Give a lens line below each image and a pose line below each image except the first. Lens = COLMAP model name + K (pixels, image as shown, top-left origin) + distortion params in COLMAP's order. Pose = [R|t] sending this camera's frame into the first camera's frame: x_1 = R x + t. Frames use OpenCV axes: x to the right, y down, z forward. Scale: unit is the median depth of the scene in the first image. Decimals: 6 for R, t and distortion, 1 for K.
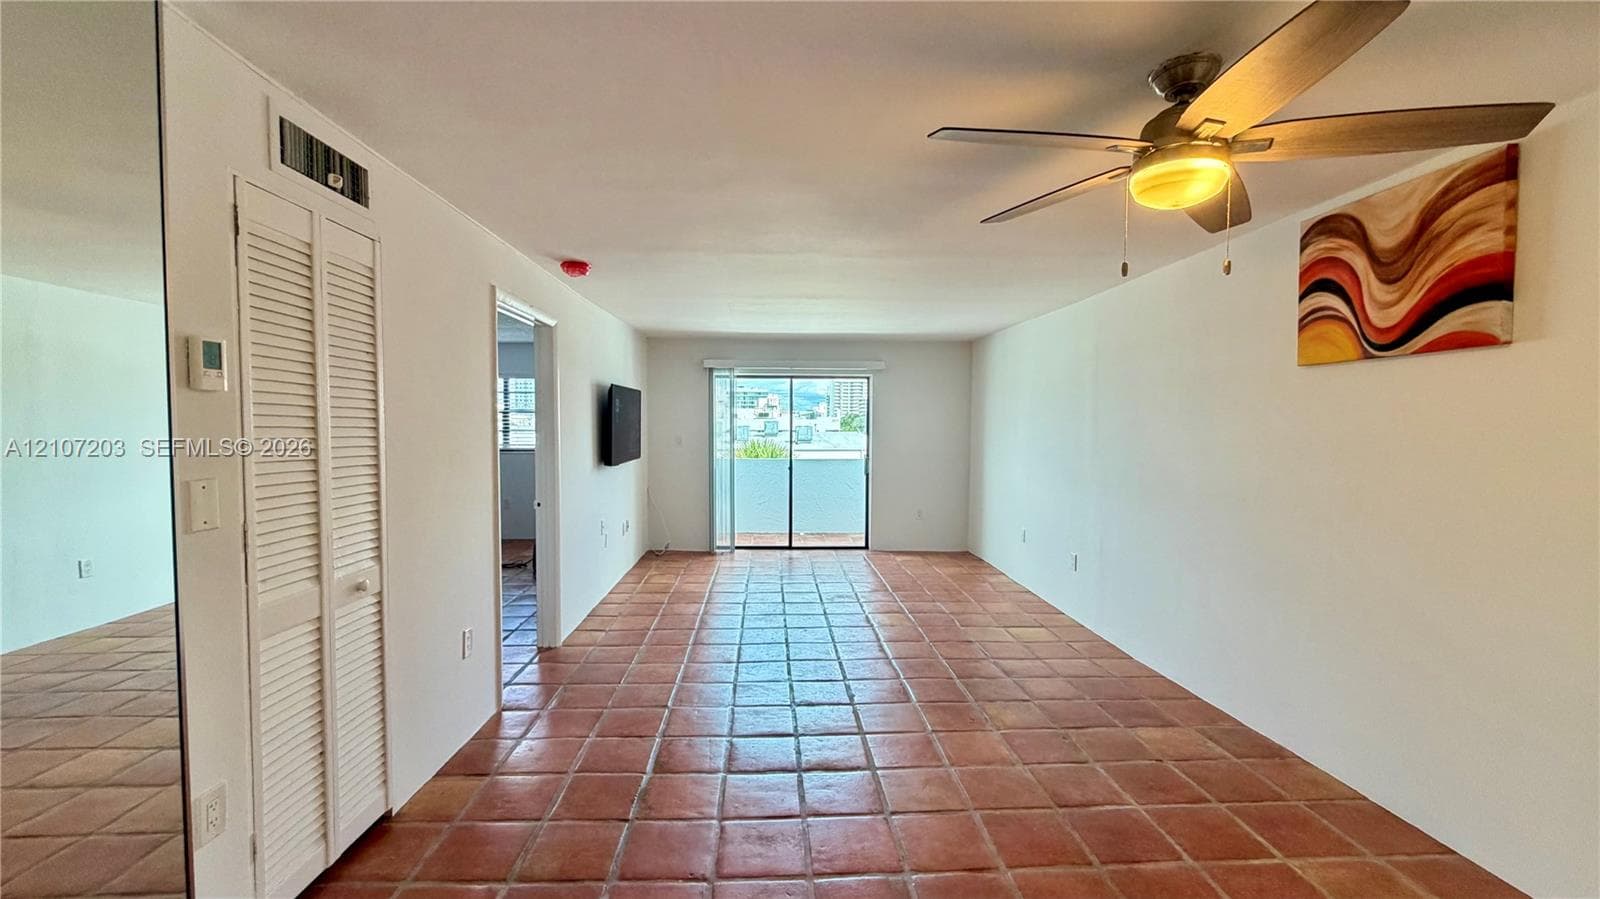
lens RADIAL K [[638.5, 0, 797.2], [0, 638.5, 446.9], [0, 0, 1]] dist [0.000313, -0.000150]
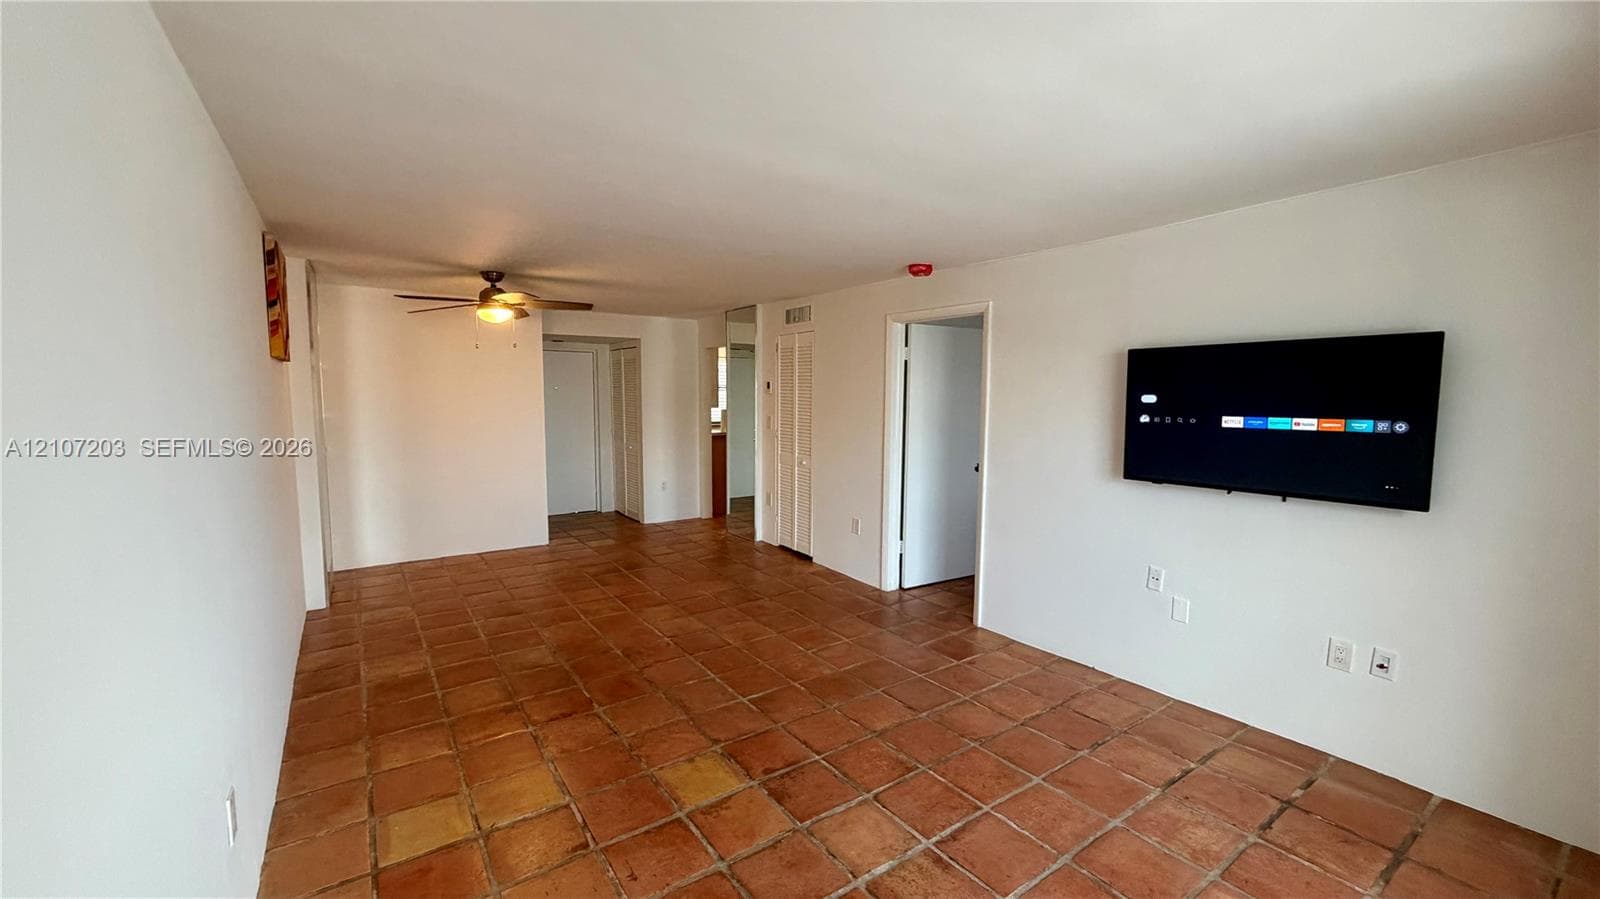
lens RADIAL K [[638.5, 0, 797.7], [0, 638.5, 449.9], [0, 0, 1]] dist [0.000313, -0.000150]
pose [[-0.842246, 0.035180, -0.537945, 0.248783], [-0.031325, 0.992989, 0.113982, -0.046220], [0.538183, 0.112852, -0.835239, 1.012426]]
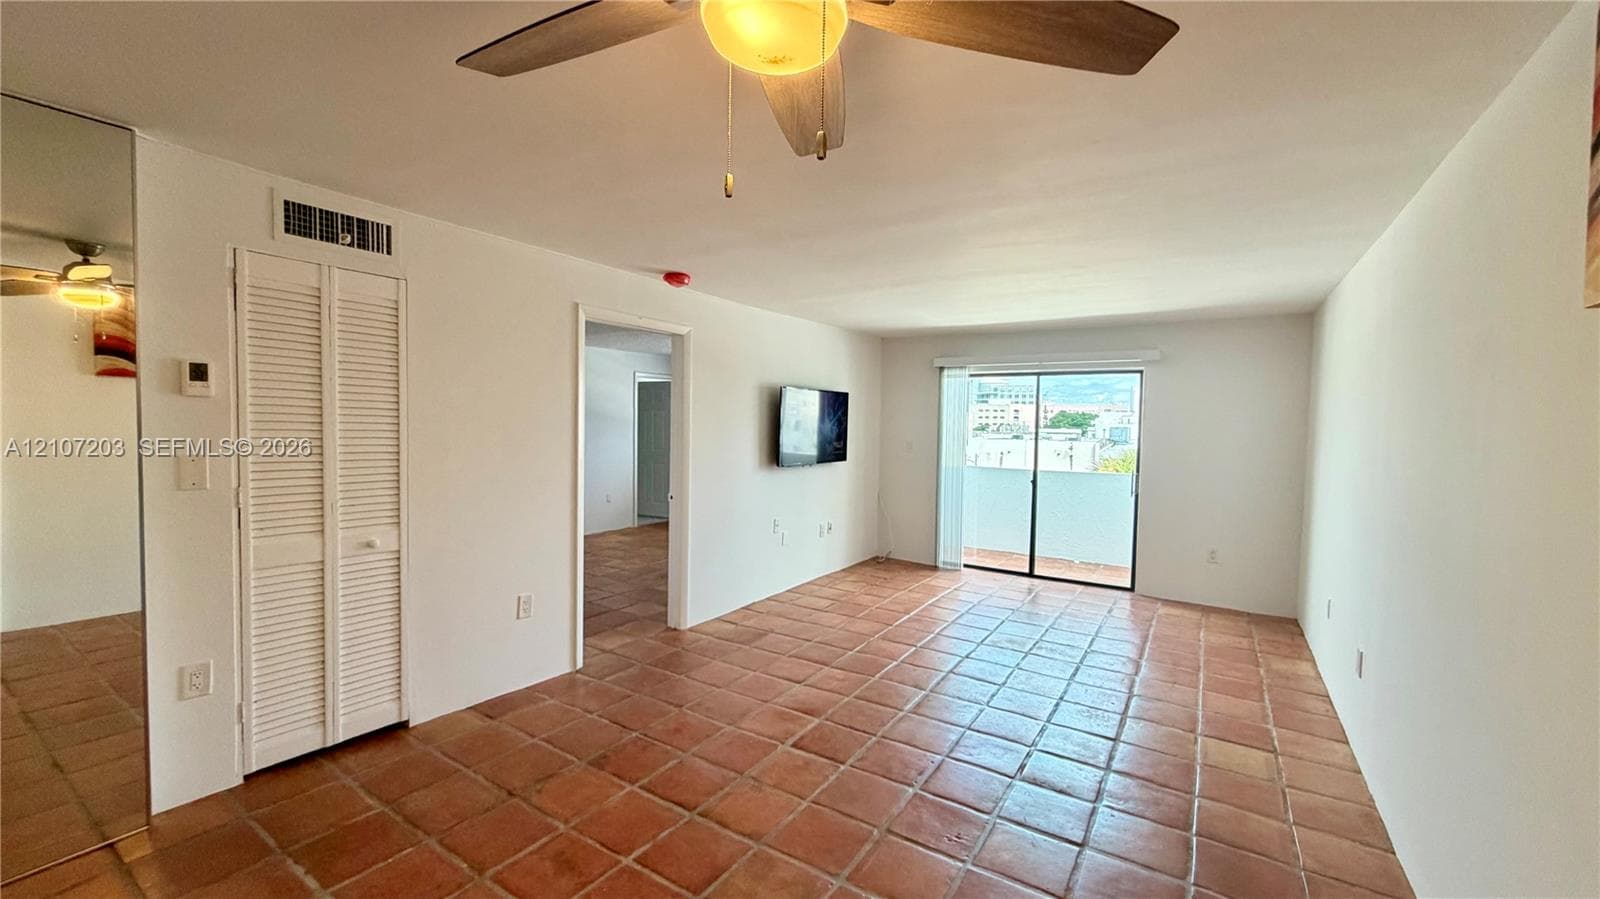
lens RADIAL K [[638.5, 0, 793.6], [0, 638.5, 455.0], [0, 0, 1]] dist [0.000313, -0.000150]
pose [[0.811253, 0.039517, -0.583359, 0.241521], [-0.035921, 0.999197, 0.017732, -0.006106], [0.583591, 0.006570, 0.812021, 0.136085]]
